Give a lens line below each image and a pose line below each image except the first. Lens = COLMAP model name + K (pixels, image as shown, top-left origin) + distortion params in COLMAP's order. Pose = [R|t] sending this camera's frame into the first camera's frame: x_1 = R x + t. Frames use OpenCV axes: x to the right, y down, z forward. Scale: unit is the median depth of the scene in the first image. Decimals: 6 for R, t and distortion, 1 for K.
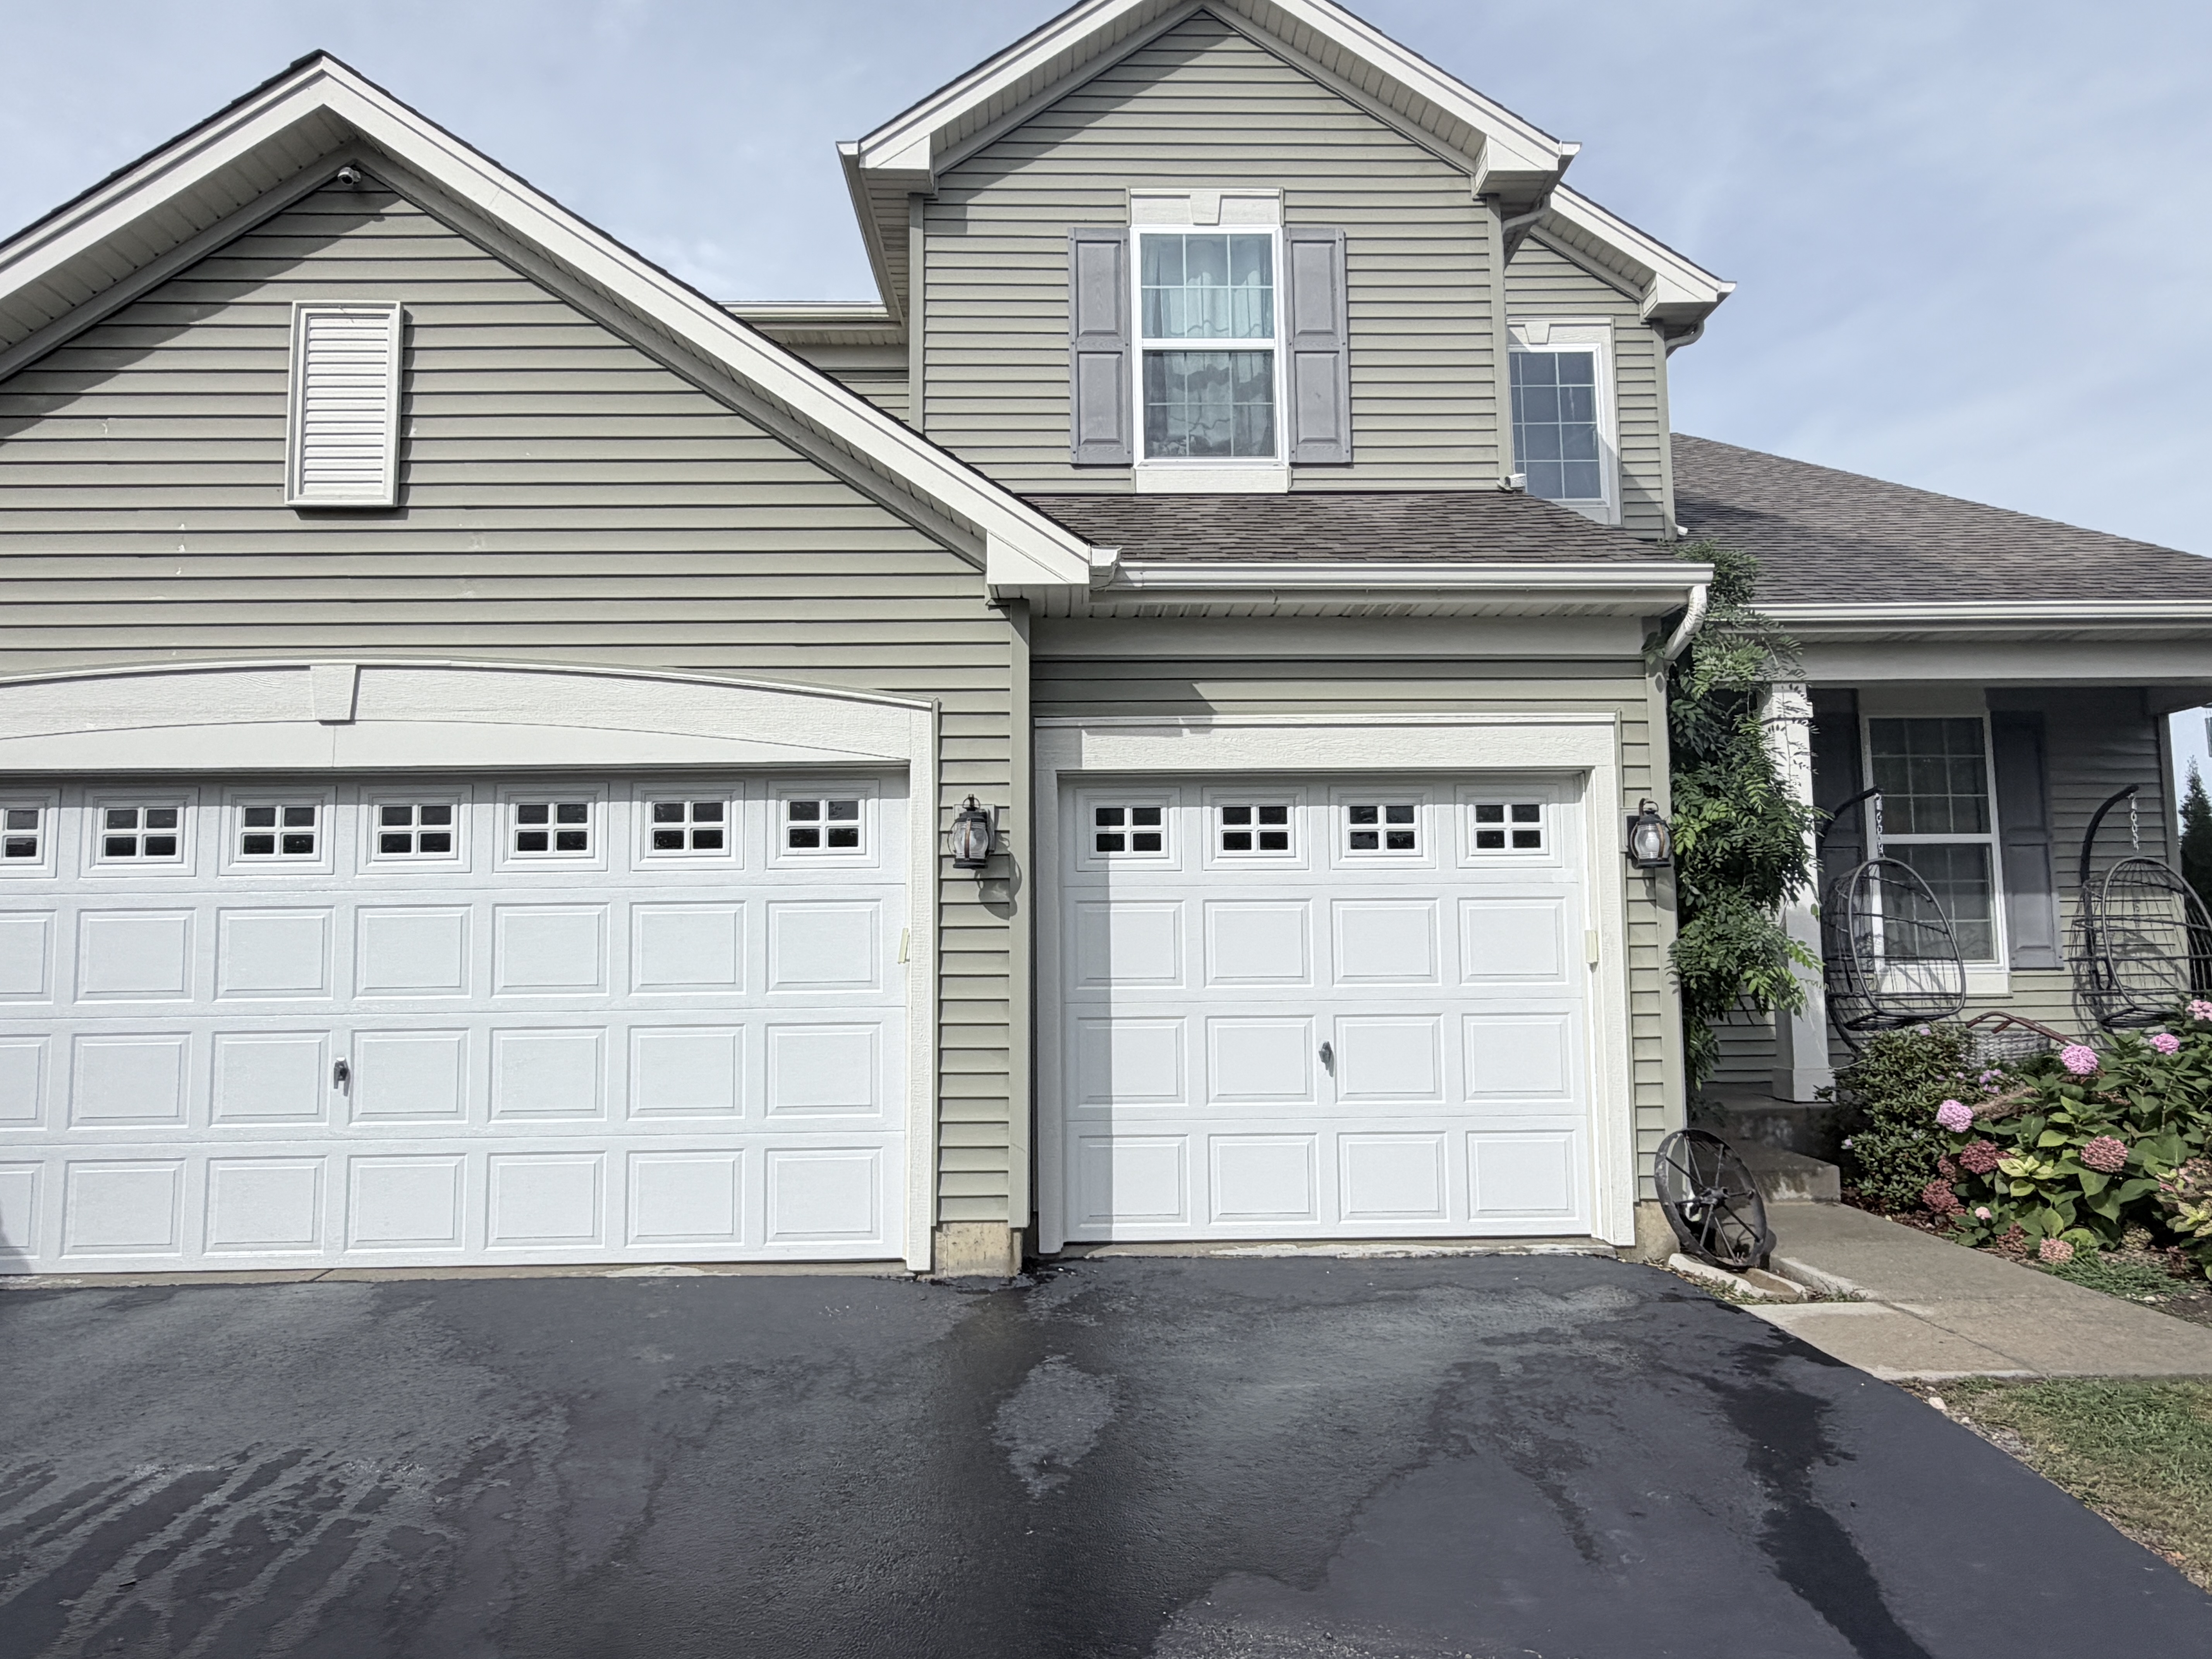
lens RADIAL K [[1410.5, 0, 1106.0], [0, 1410.5, 829.5], [0, 0, 1]] dist [0.000912, 0.000113]
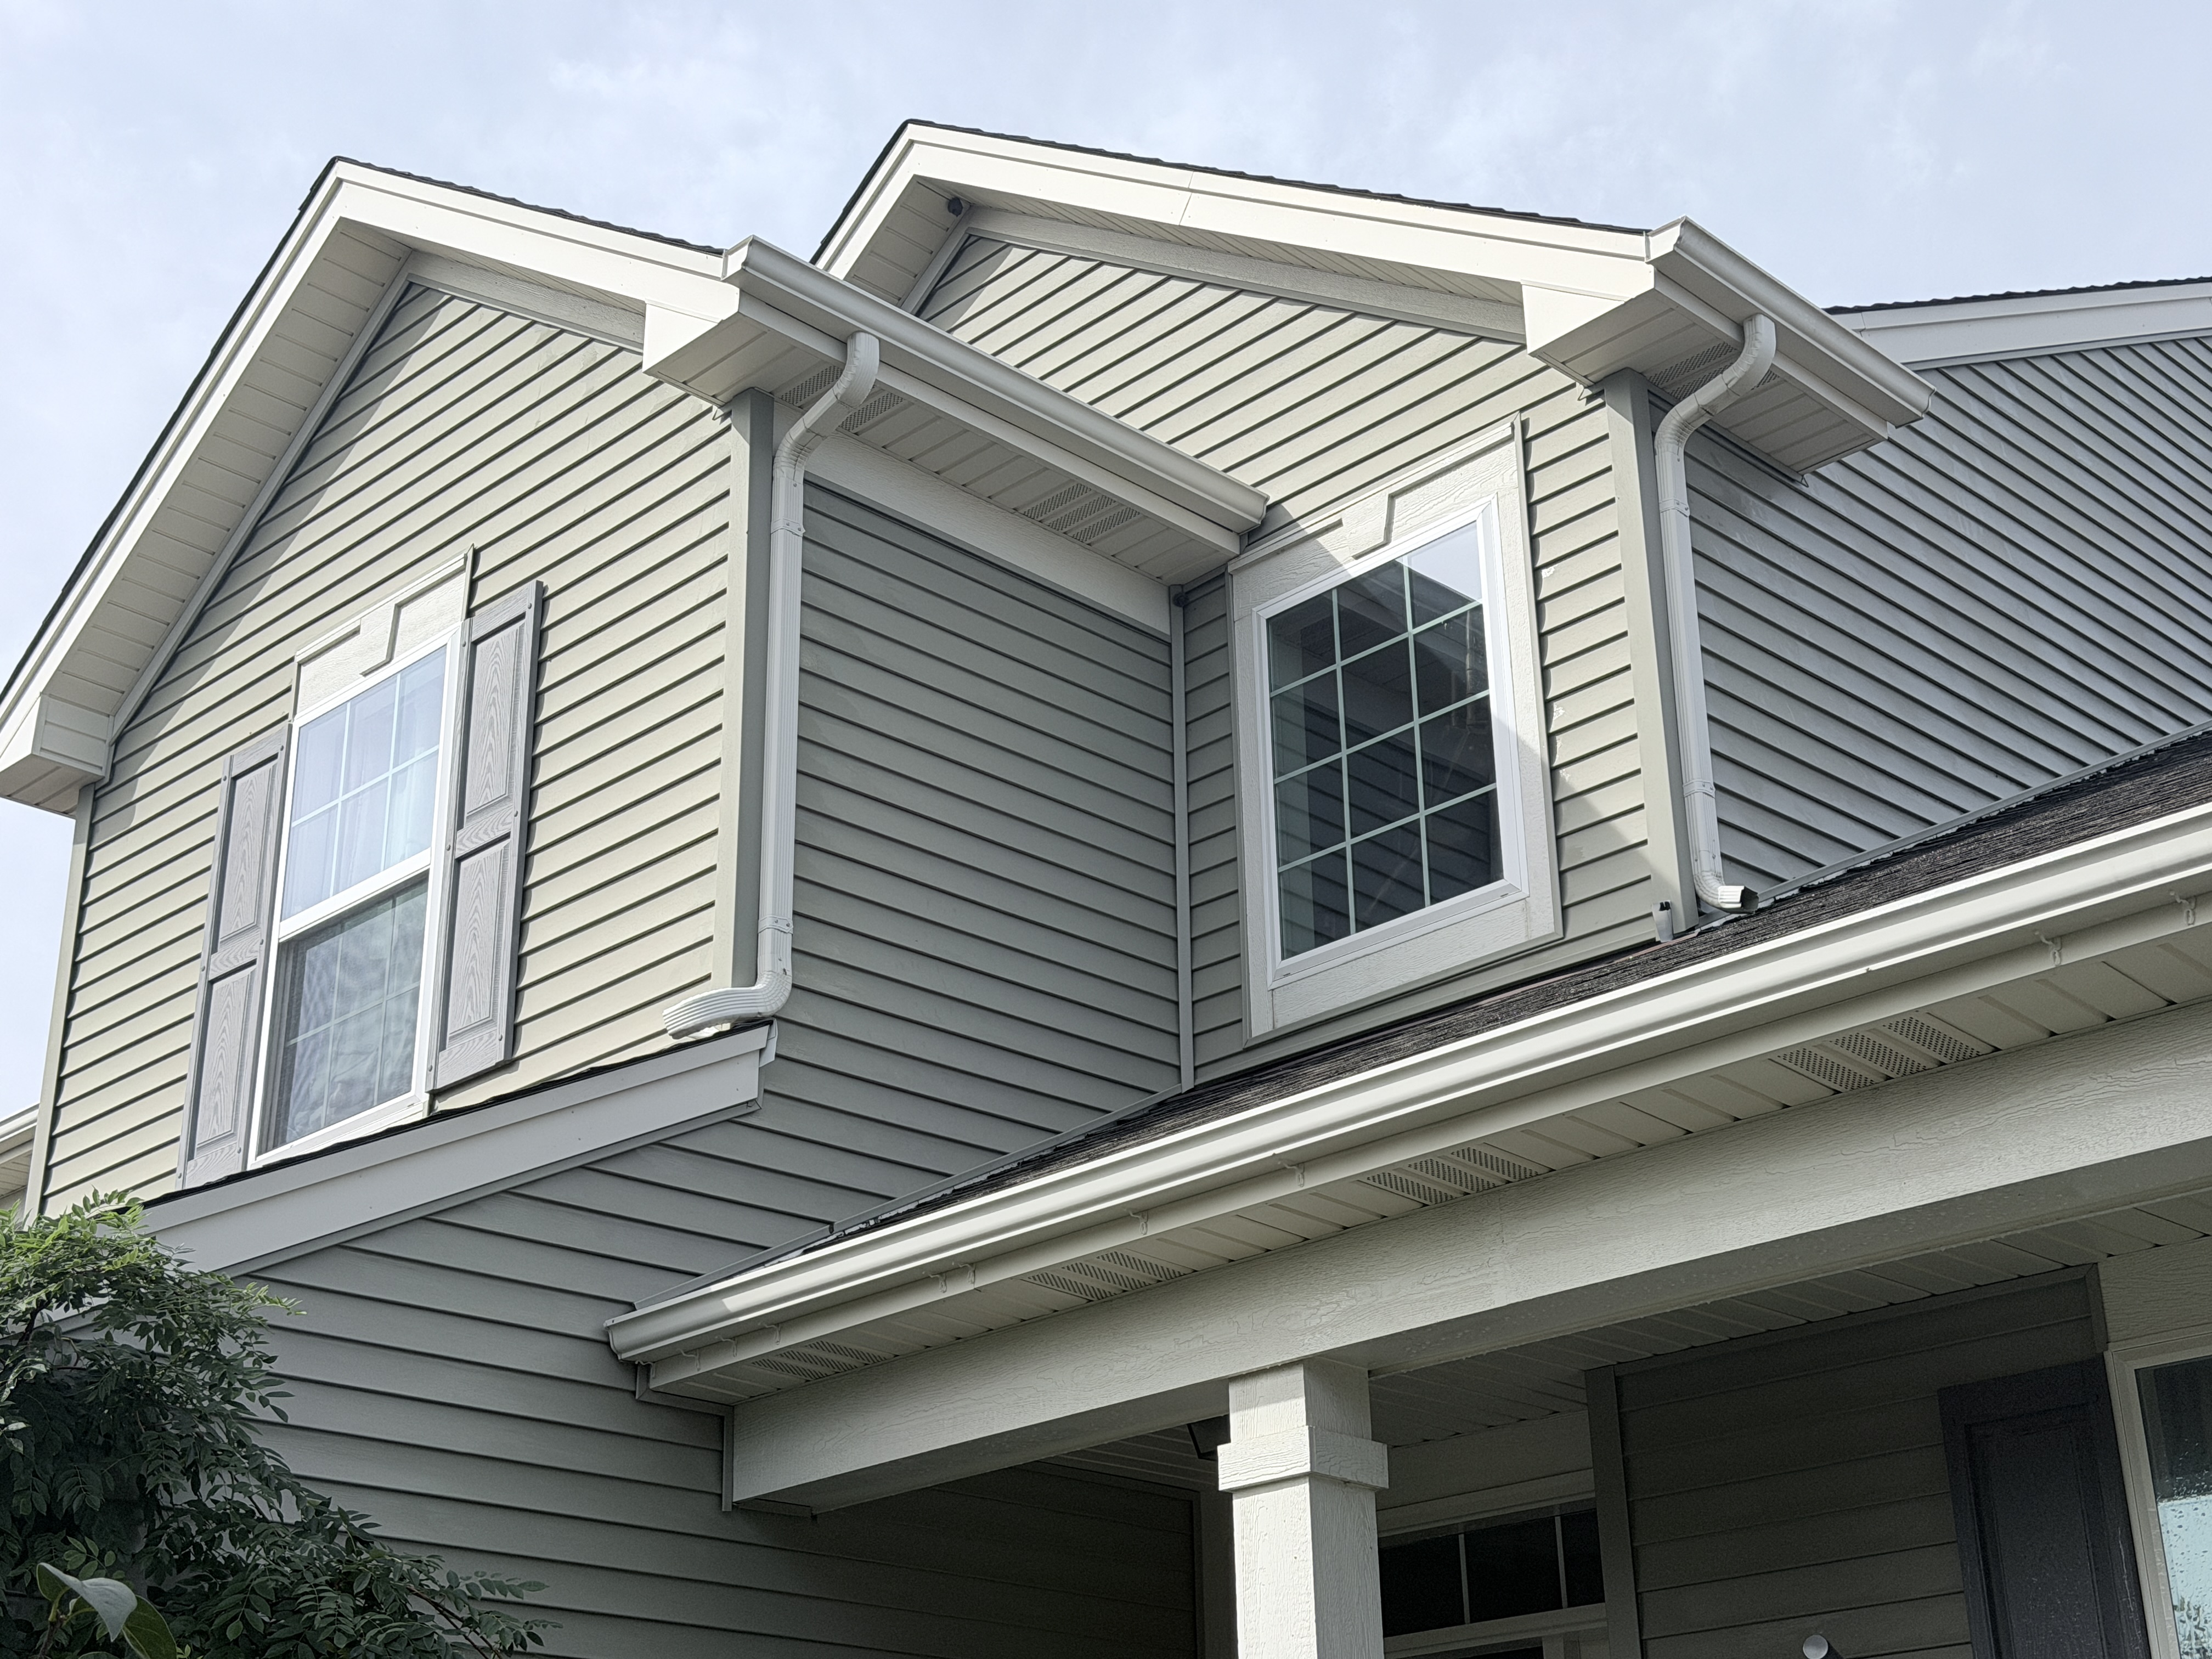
lens RADIAL K [[3024.5, 0, 1106.0], [0, 3024.5, 829.5], [0, 0, 1]] dist [0.150636, -0.149333]
pose [[0.694039, -0.286102, -0.660648, 0.847375], [0.084942, 0.943778, -0.319480, 0.001664], [0.714909, 0.165614, 0.679321, 0.390016]]
